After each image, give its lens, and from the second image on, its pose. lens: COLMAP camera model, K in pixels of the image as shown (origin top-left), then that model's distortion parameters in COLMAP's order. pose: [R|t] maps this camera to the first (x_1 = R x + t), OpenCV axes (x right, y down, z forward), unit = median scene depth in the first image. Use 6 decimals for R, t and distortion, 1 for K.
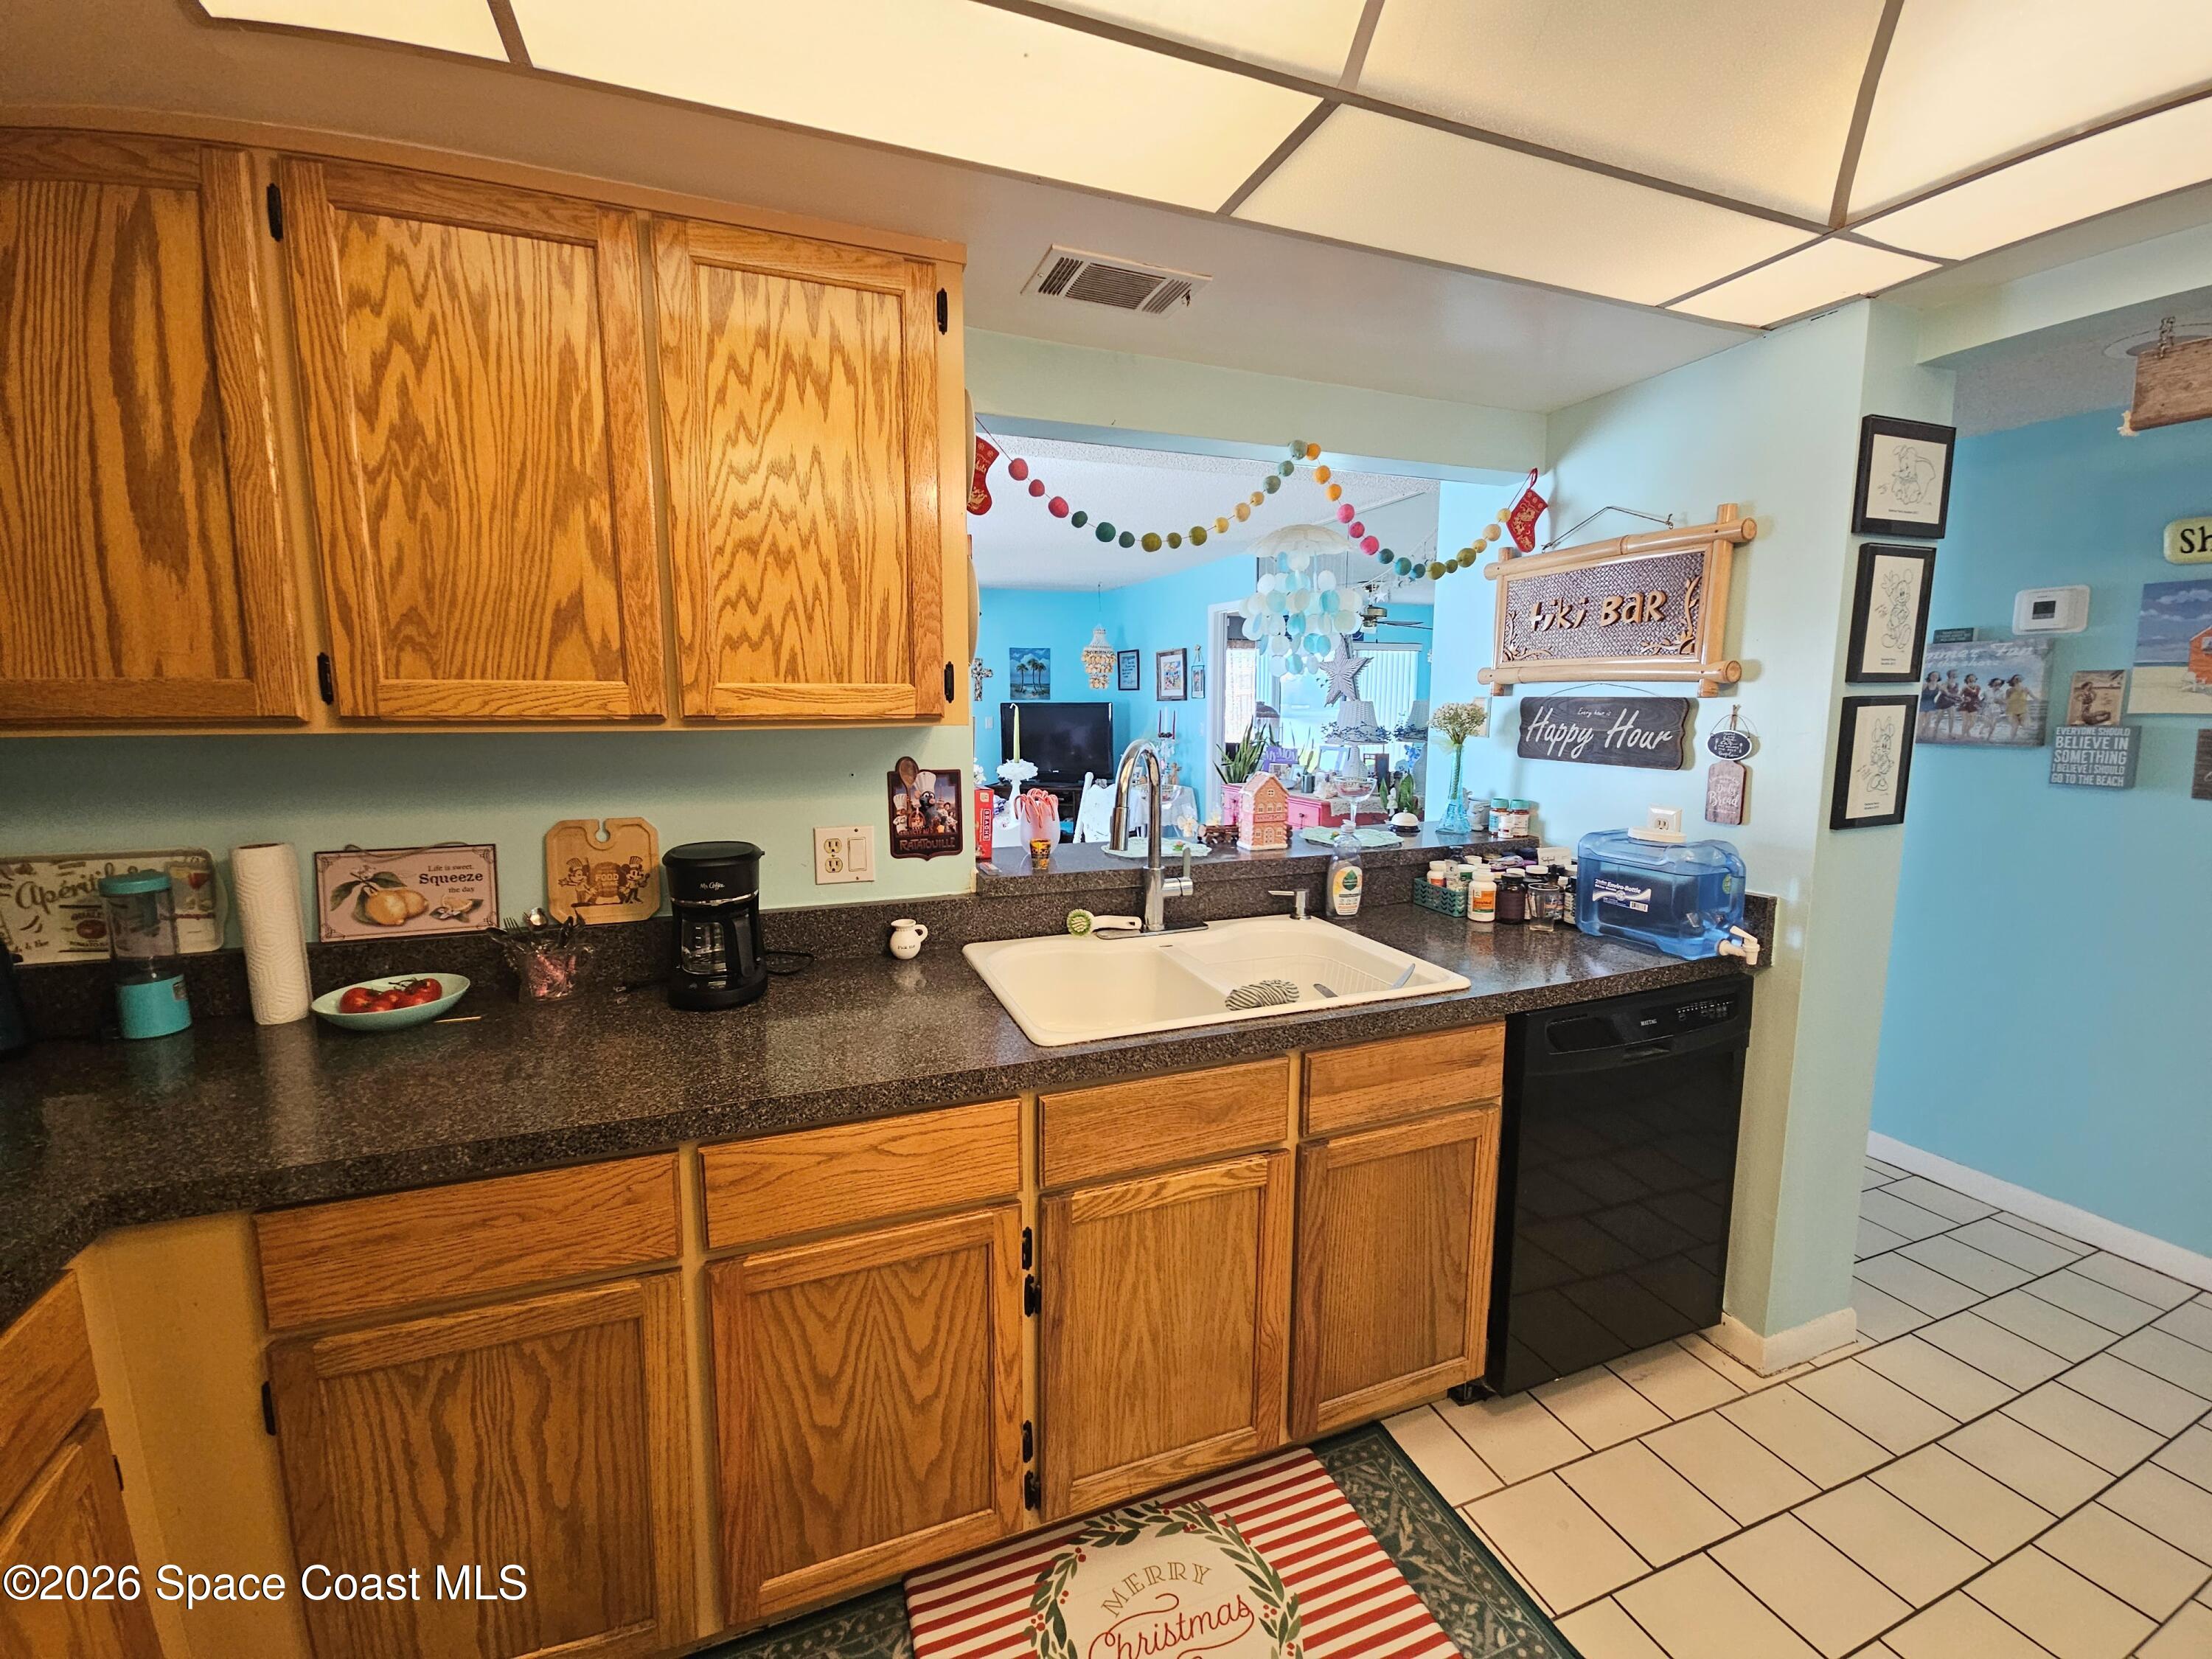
lens RADIAL K [[911.7, 0, 1106.0], [0, 911.7, 829.5], [0, 0, 1]] dist [-0.001829, -0.000220]
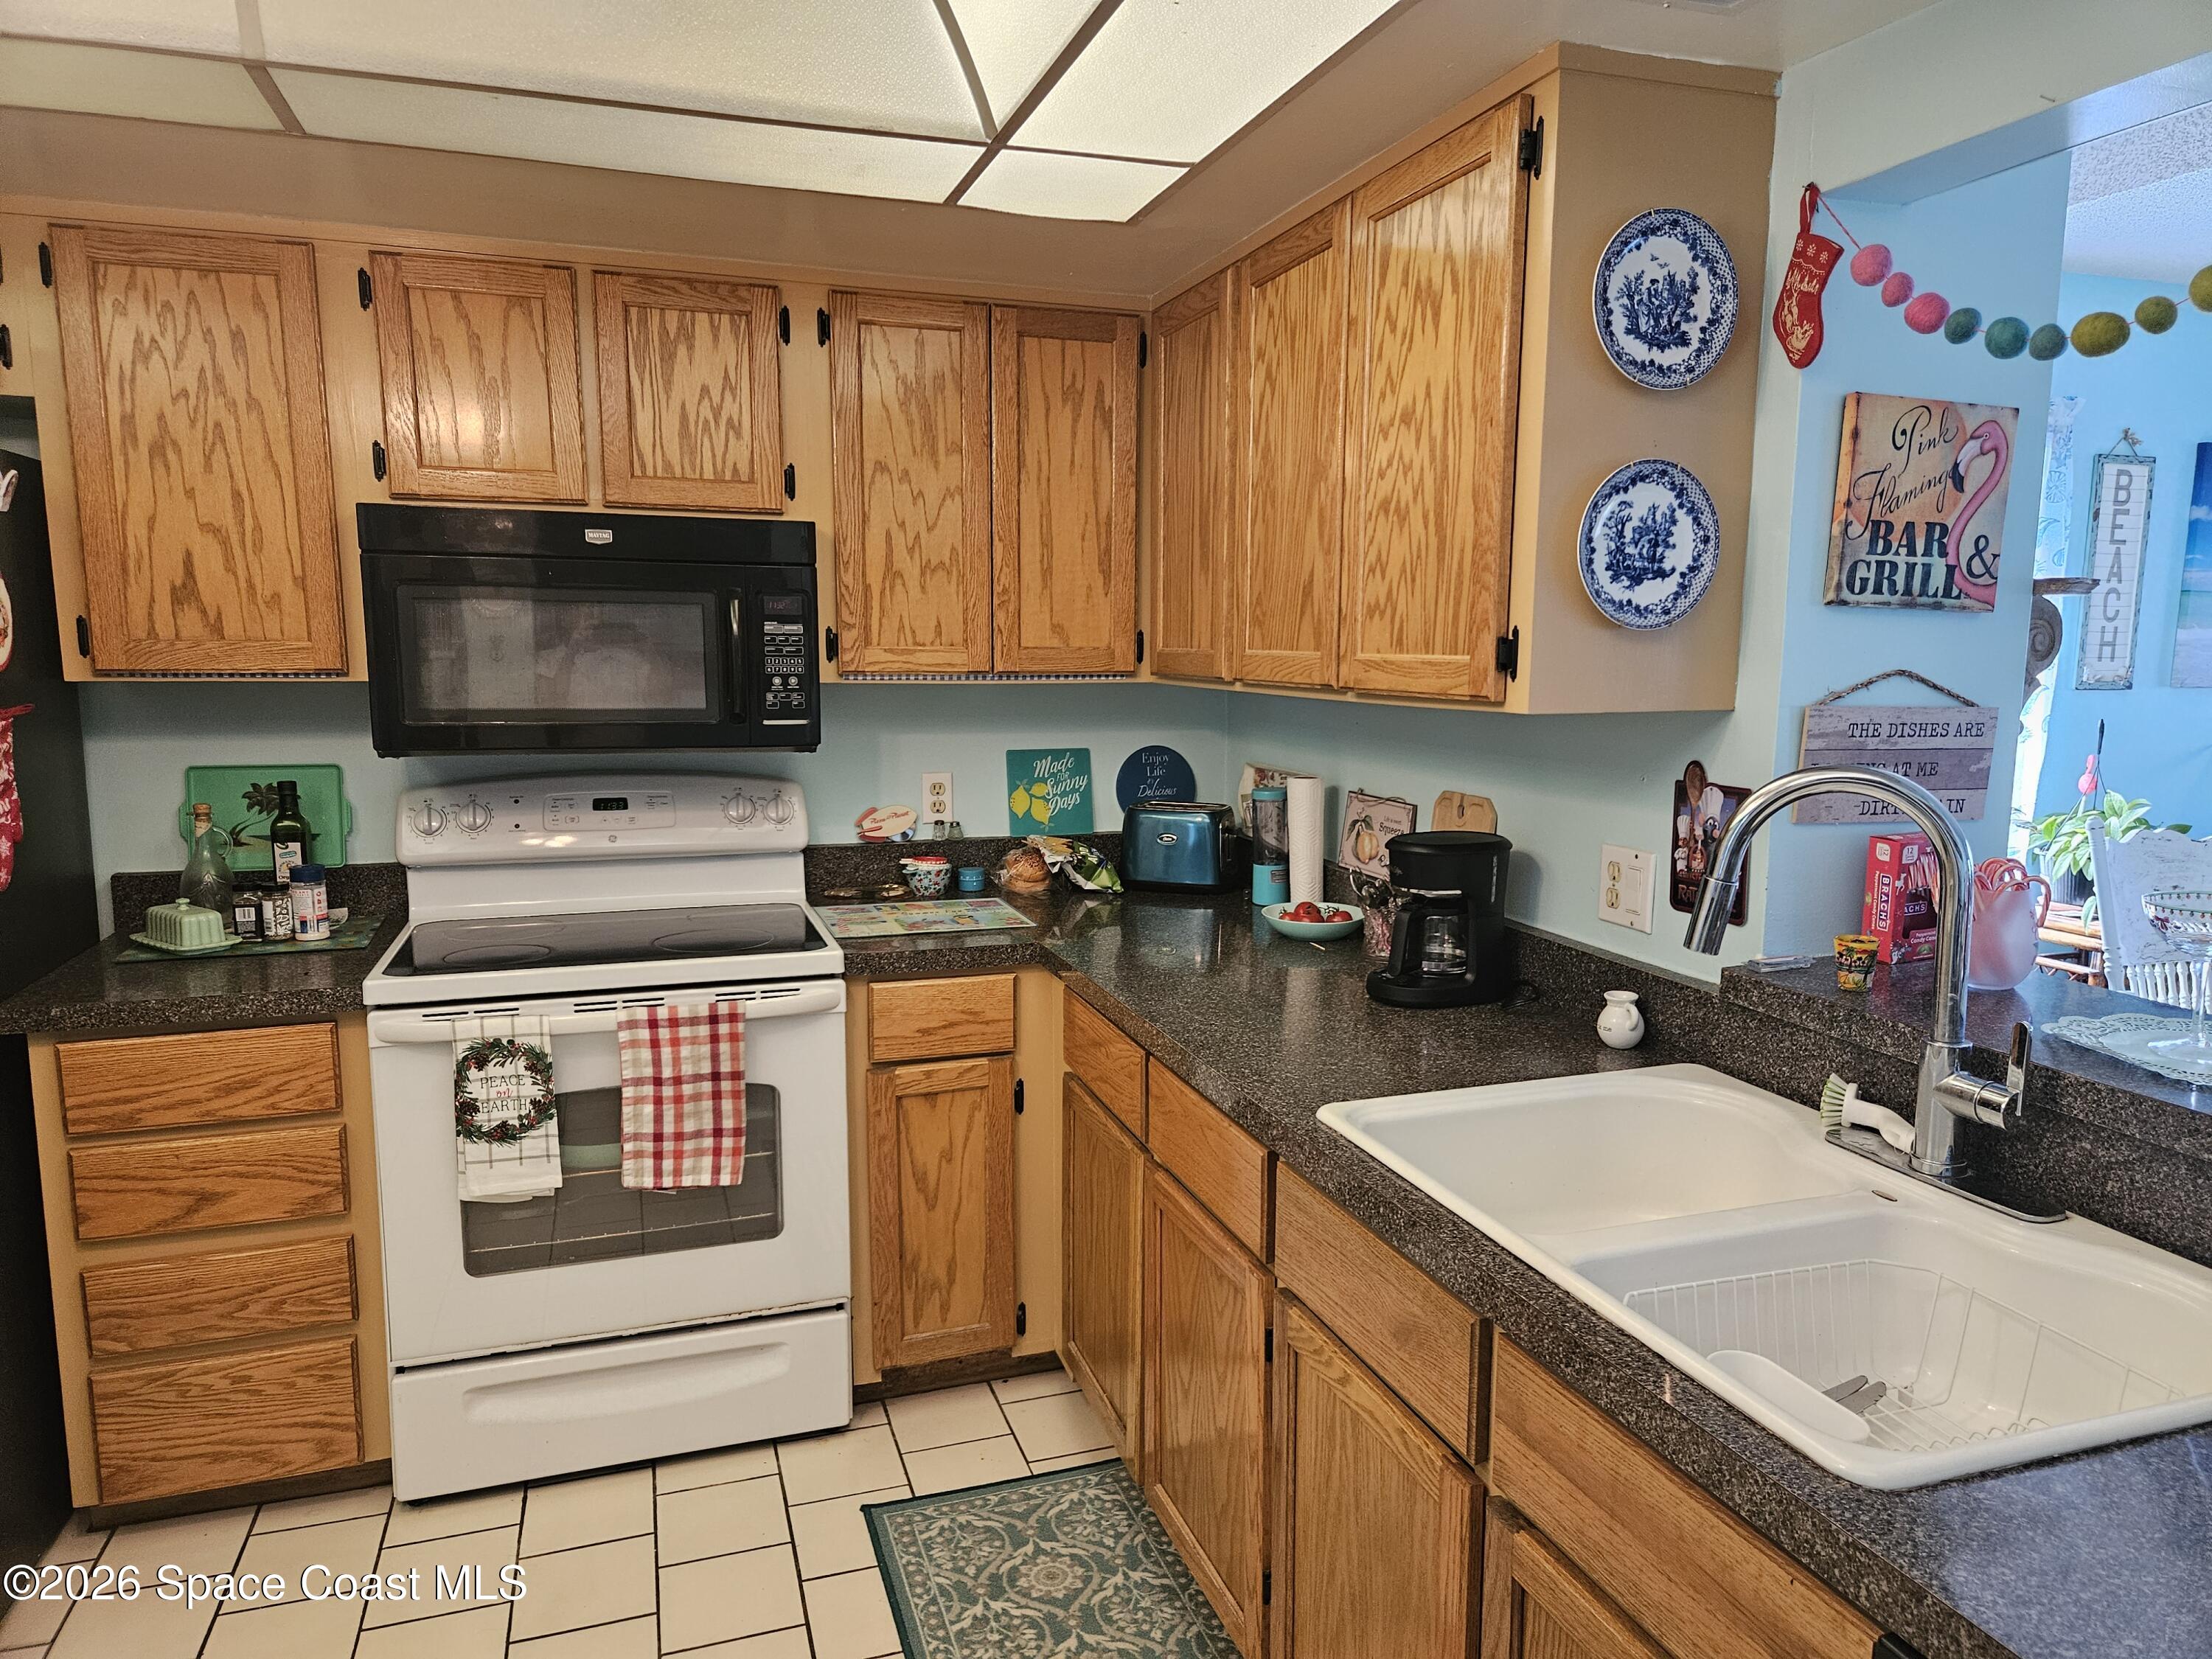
lens RADIAL K [[1452.7, 0, 1106.0], [0, 1452.7, 829.5], [0, 0, 1]] dist [0.032797, -0.002484]
pose [[-0.032761, 0.132521, -0.990639, 1.013426], [-0.141540, 0.980566, 0.135855, -0.135683], [0.989390, 0.144666, -0.013367, 0.710300]]
